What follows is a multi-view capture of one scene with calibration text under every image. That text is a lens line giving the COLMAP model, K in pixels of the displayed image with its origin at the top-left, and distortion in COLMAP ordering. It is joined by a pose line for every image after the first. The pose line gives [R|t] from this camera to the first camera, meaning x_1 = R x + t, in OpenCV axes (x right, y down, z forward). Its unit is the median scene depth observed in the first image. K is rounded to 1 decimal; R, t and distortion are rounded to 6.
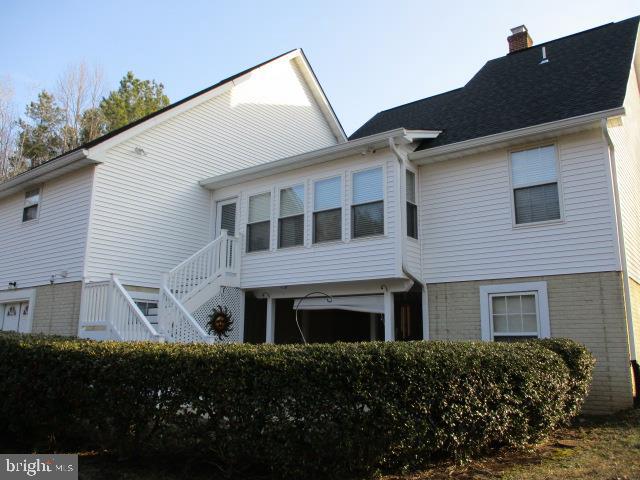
lens RADIAL K [[527.9, 0, 323.9], [0, 527.9, 238.5], [0, 0, 1]] dist [-0.074687, 0.084656]
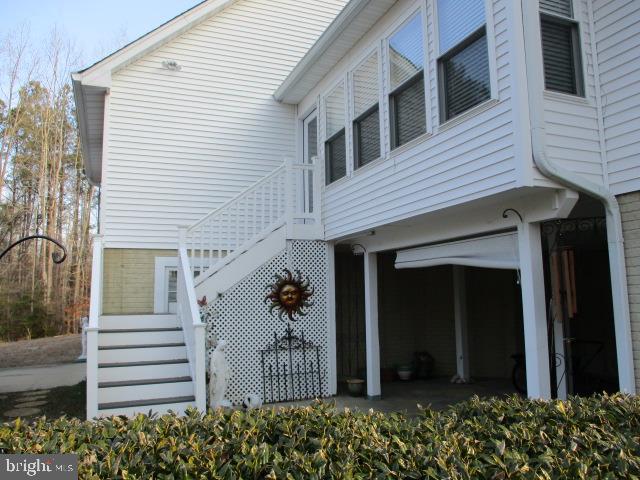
lens RADIAL K [[527.9, 0, 323.9], [0, 527.9, 238.5], [0, 0, 1]] dist [-0.074687, 0.084656]
pose [[0.864198, -0.084027, -0.496086, 0.193472], [0.125365, 0.990821, 0.050566, 0.068663], [0.487283, -0.105891, 0.866800, 0.503778]]
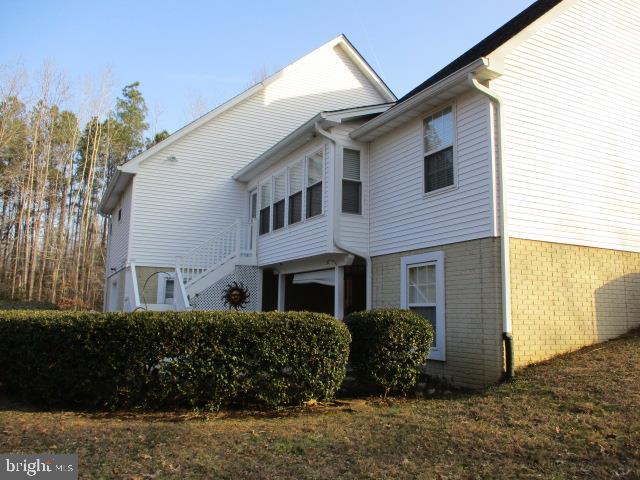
lens RADIAL K [[527.9, 0, 323.9], [0, 527.9, 238.5], [0, 0, 1]] dist [-0.074687, 0.084656]
pose [[0.902043, -0.057828, -0.427755, 0.549867], [0.079776, 0.996248, 0.033548, 0.007877], [0.424210, -0.064386, 0.903272, 0.024192]]
